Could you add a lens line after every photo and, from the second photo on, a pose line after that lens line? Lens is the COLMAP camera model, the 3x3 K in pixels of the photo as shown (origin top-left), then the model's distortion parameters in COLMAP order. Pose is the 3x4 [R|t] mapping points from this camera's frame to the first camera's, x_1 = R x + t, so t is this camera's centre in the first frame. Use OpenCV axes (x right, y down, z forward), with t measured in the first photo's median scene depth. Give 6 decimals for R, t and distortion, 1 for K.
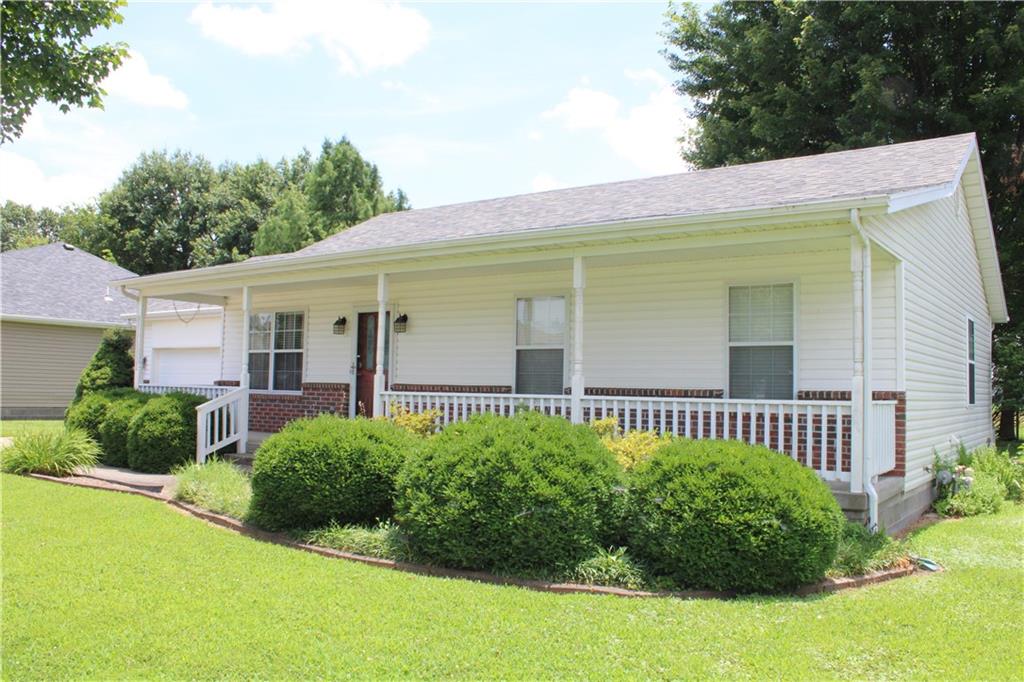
lens RADIAL K [[877.8, 0, 512.0], [0, 877.8, 341.0], [0, 0, 1]] dist [-0.171103, 0.163710]
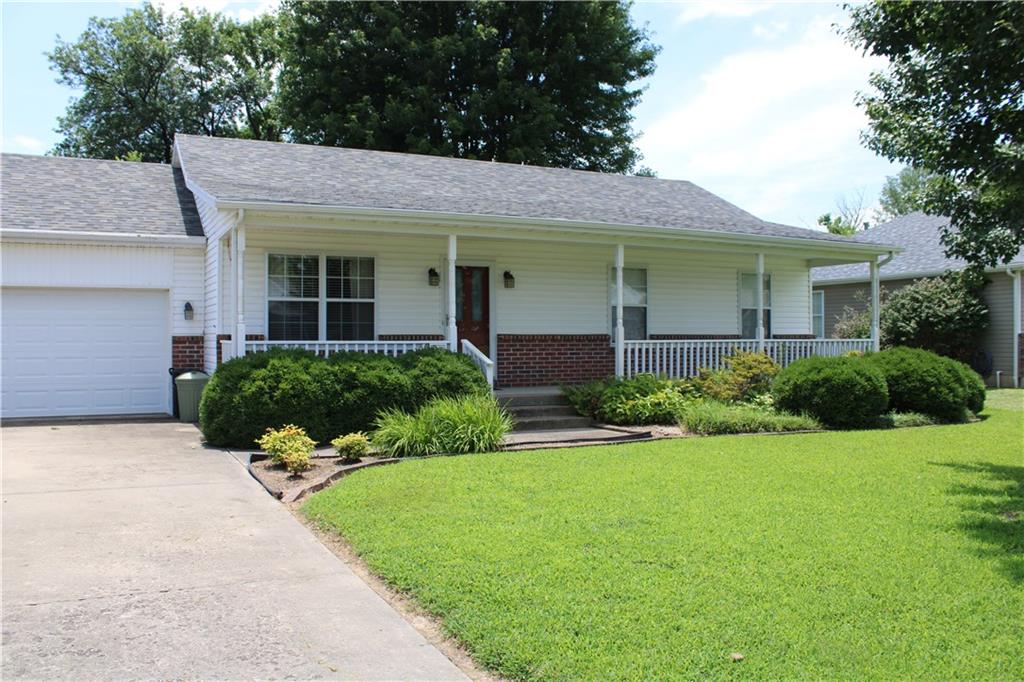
lens RADIAL K [[877.8, 0, 512.0], [0, 877.8, 341.0], [0, 0, 1]] dist [-0.171103, 0.163710]
pose [[0.462986, -0.026432, 0.885971, -1.113533], [-0.039420, 0.997952, 0.050373, 0.001400], [-0.885489, -0.058247, 0.460996, 0.470033]]
